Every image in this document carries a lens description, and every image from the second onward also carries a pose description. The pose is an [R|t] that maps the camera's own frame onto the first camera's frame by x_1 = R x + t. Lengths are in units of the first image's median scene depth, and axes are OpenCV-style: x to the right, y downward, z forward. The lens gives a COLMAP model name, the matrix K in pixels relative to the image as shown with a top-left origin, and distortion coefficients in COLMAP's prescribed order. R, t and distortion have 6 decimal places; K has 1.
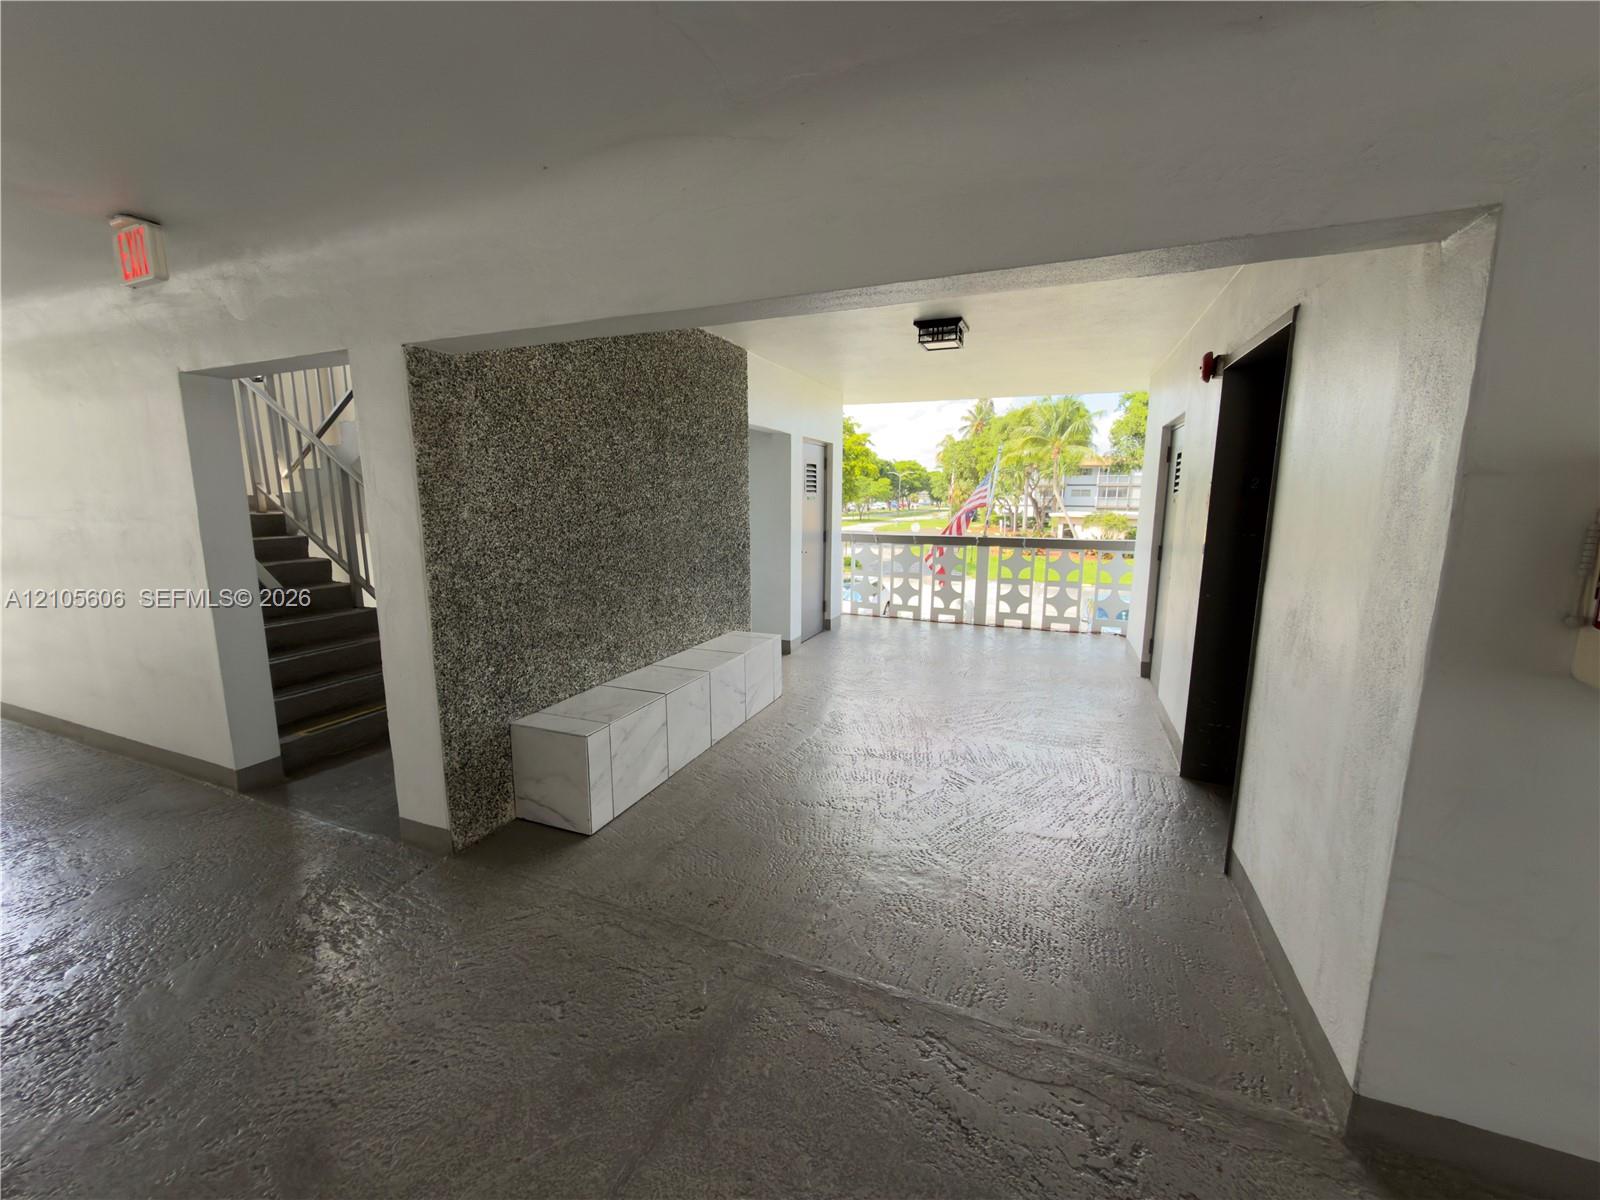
lens RADIAL K [[646.7, 0, 791.4], [0, 646.7, 594.0], [0, 0, 1]] dist [0.005538, 0.000788]
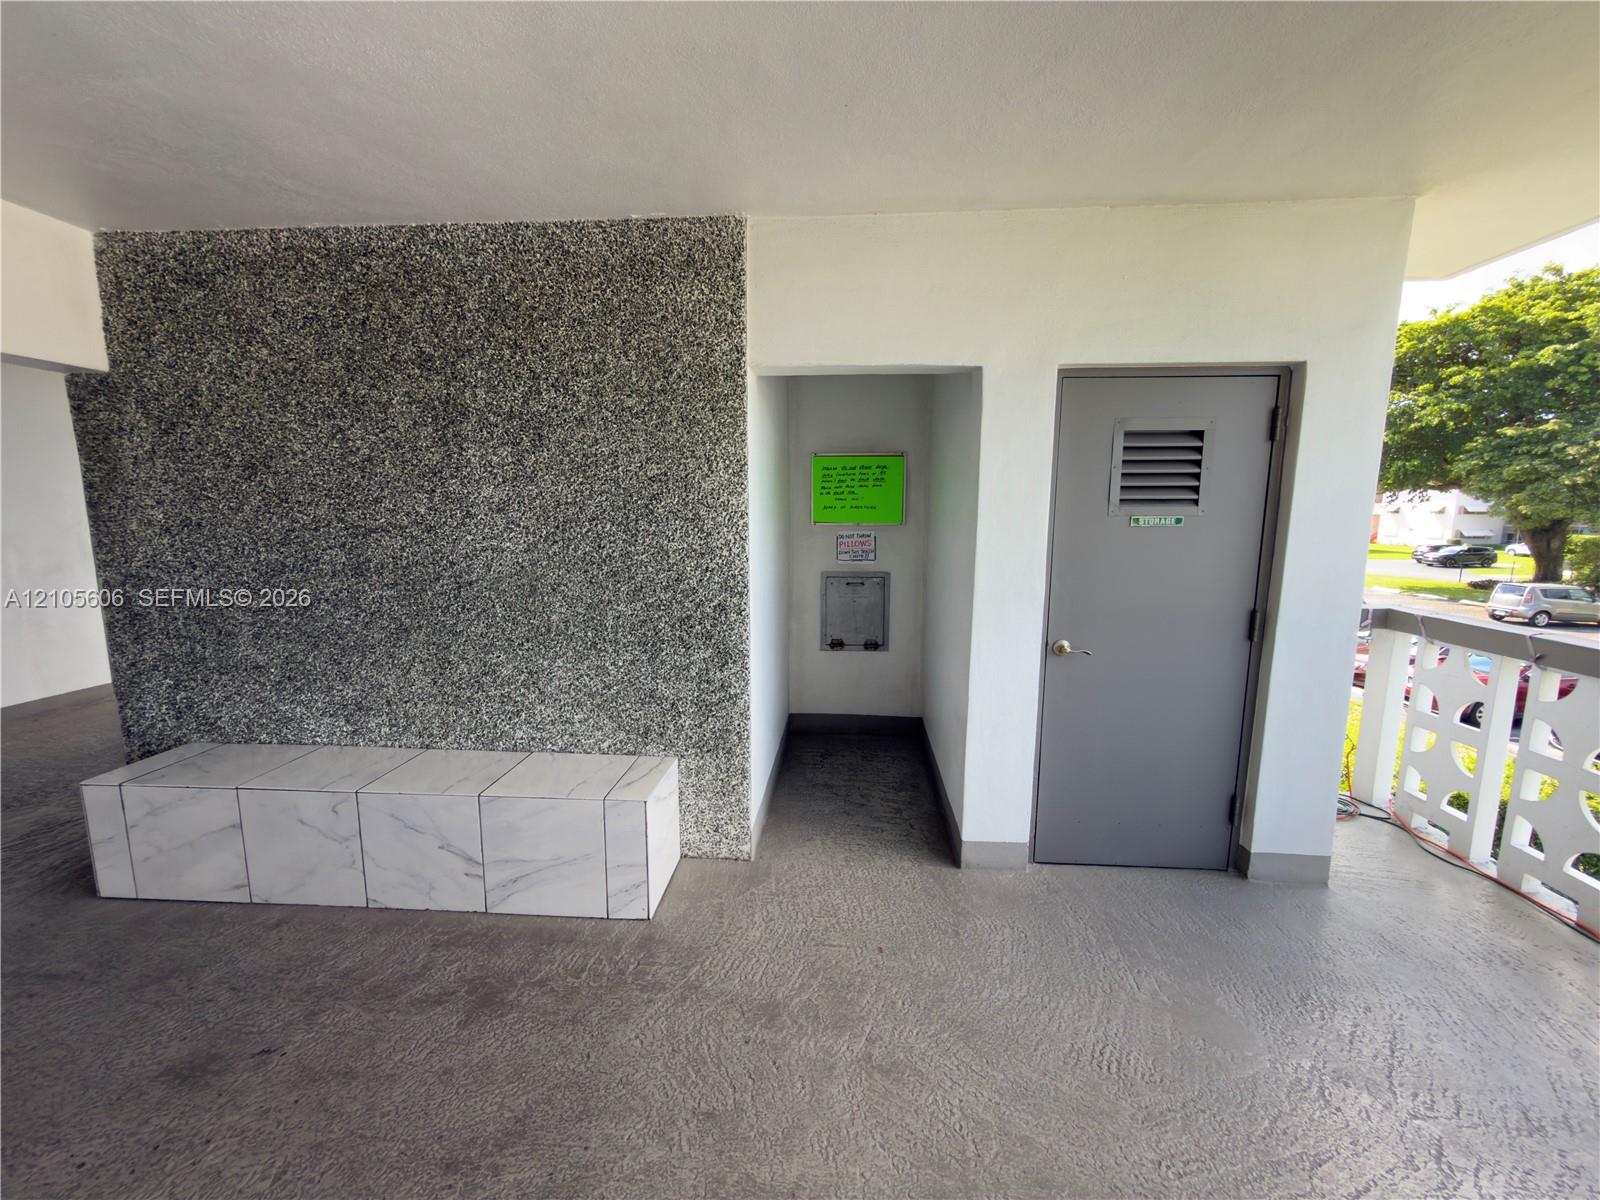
lens RADIAL K [[646.7, 0, 806.4], [0, 646.7, 598.4], [0, 0, 1]] dist [0.005538, 0.000788]
pose [[0.311724, 0.133440, -0.940756, 0.394110], [-0.146817, 0.984963, 0.091062, -0.126206], [0.938761, 0.109733, 0.326628, 0.809338]]
